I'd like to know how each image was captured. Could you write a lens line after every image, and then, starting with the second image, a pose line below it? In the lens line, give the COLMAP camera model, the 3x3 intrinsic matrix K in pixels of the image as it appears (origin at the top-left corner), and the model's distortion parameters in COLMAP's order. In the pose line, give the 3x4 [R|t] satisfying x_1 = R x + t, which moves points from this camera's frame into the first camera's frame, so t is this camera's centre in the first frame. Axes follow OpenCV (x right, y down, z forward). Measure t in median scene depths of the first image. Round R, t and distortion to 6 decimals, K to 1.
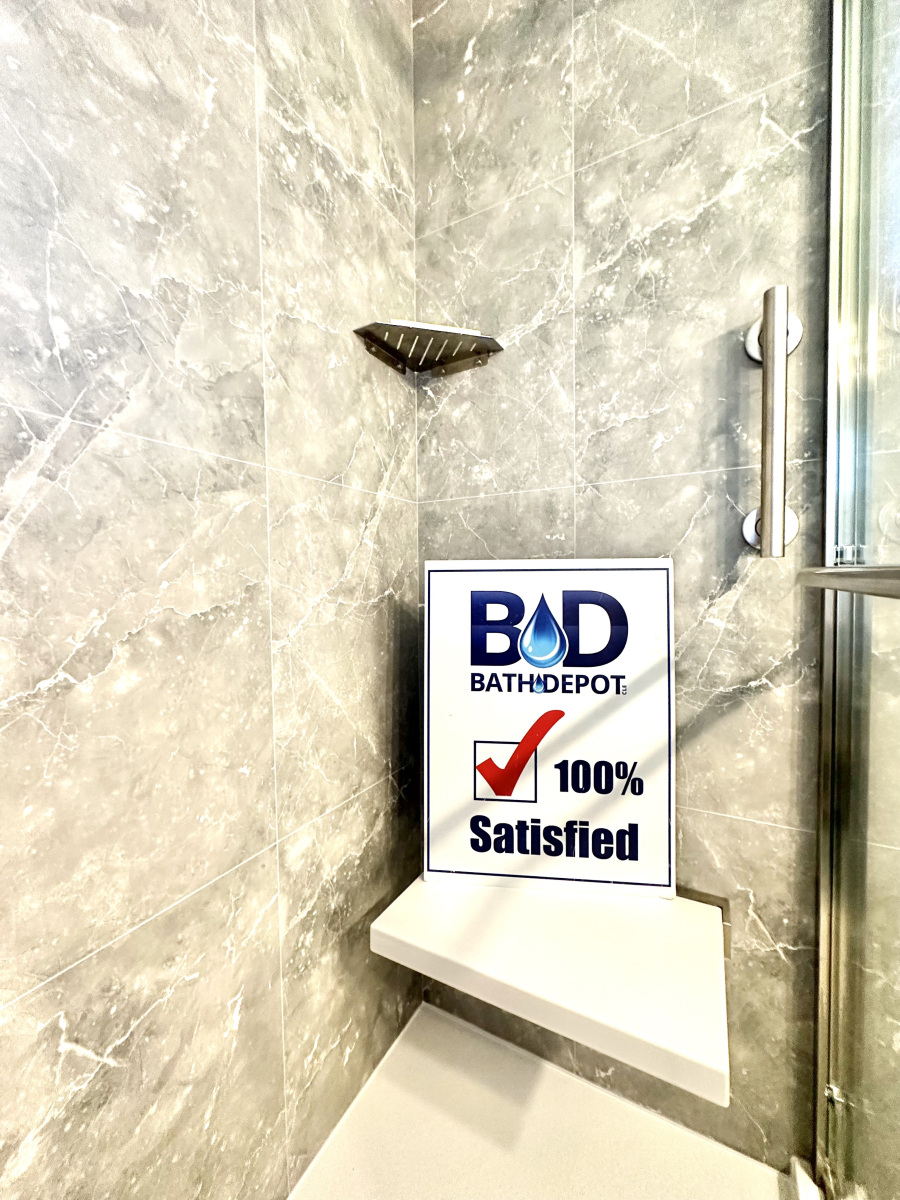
lens RADIAL K [[478.2, 0, 451.0], [0, 478.2, 598.0], [0, 0, 1]] dist [-0.001161, -0.000445]
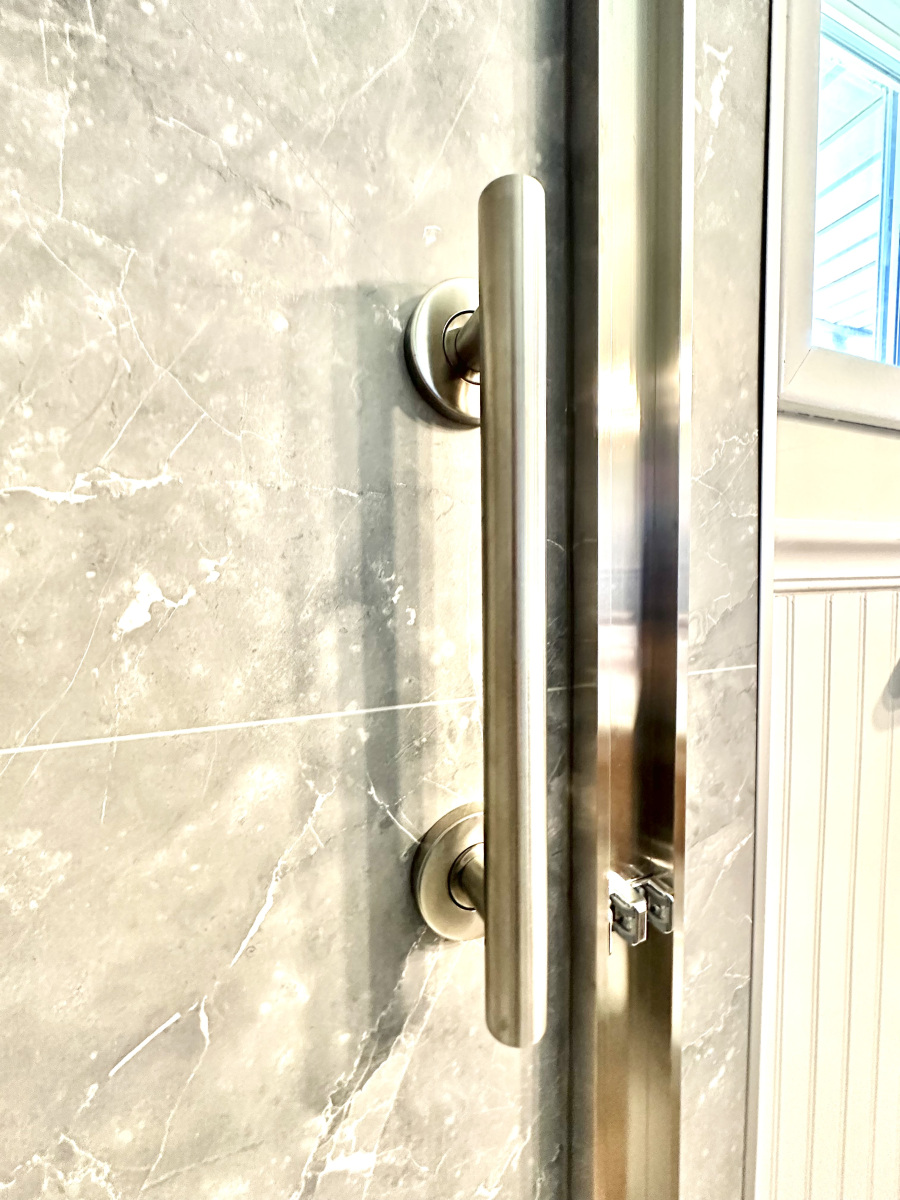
lens RADIAL K [[478.2, 0, 451.0], [0, 478.2, 598.0], [0, 0, 1]] dist [-0.001161, -0.000445]
pose [[0.635439, -0.034405, 0.771384, 0.356061], [0.031423, 0.999331, 0.018687, -0.343704], [-0.771511, 0.012364, 0.636095, 0.731873]]
